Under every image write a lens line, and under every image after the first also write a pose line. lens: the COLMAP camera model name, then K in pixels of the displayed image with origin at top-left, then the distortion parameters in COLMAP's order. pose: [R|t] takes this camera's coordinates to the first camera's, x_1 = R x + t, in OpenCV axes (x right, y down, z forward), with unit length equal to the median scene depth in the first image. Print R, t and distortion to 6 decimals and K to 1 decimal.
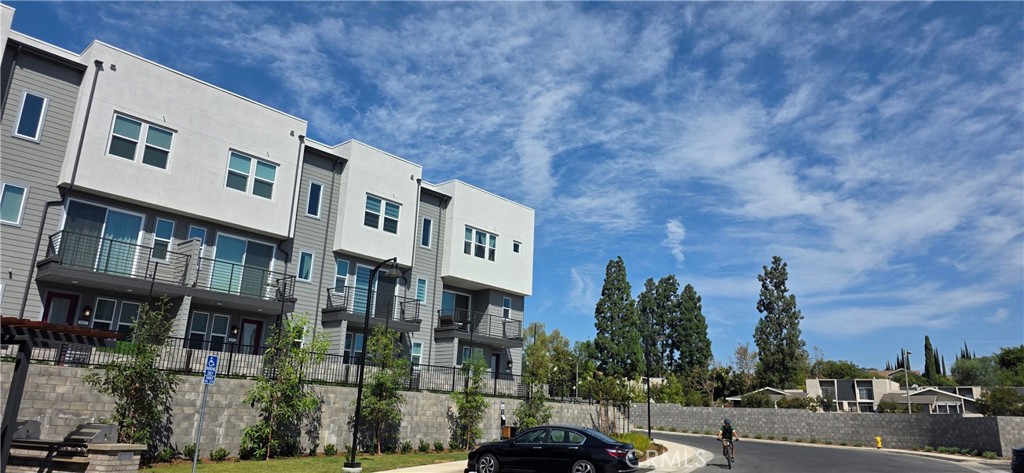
lens RADIAL K [[669.7, 0, 512.0], [0, 669.7, 236.5], [0, 0, 1]] dist [0.009012, 0.000970]
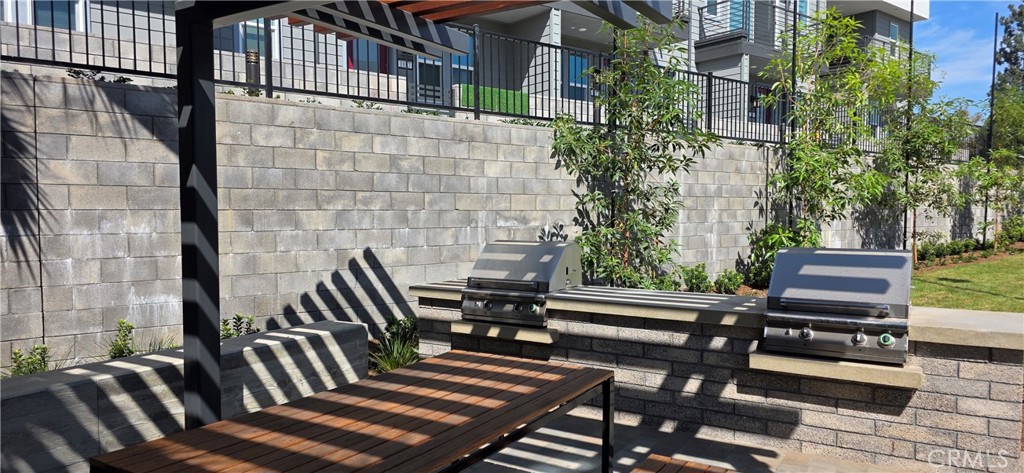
lens RADIAL K [[669.7, 0, 512.0], [0, 669.7, 236.5], [0, 0, 1]] dist [0.009012, 0.000970]
pose [[0.982346, -0.029486, -0.184732, -0.335371], [0.084796, 0.950409, 0.299221, 0.077794], [0.166748, -0.309603, 0.936131, 0.322604]]
